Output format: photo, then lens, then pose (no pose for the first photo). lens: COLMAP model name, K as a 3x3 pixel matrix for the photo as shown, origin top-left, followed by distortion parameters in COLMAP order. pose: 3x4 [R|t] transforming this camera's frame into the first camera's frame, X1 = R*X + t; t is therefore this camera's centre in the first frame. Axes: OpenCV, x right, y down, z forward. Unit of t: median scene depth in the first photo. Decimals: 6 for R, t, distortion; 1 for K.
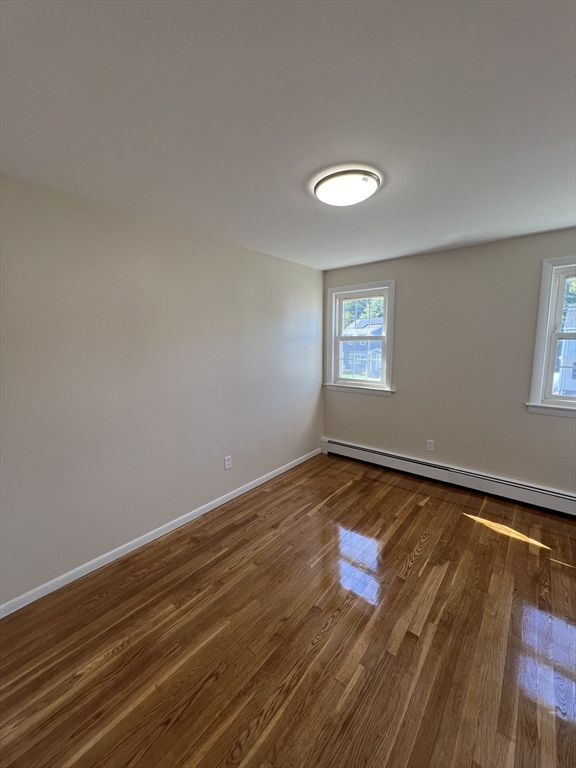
lens RADIAL K [[308.2, 0, 290.5], [0, 308.2, 382.8], [0, 0, 1]] dist [-0.000038, 0.000171]
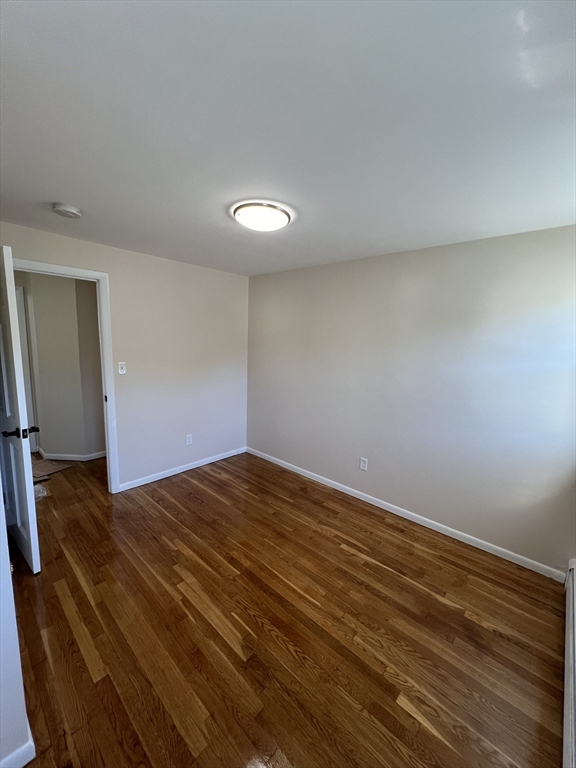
lens RADIAL K [[308.2, 0, 290.5], [0, 308.2, 382.8], [0, 0, 1]] dist [-0.000038, 0.000171]
pose [[-0.053672, 0.150373, -0.987171, 1.125737], [-0.172886, 0.972267, 0.157503, -0.189383], [0.983478, 0.179122, -0.026186, 1.005011]]
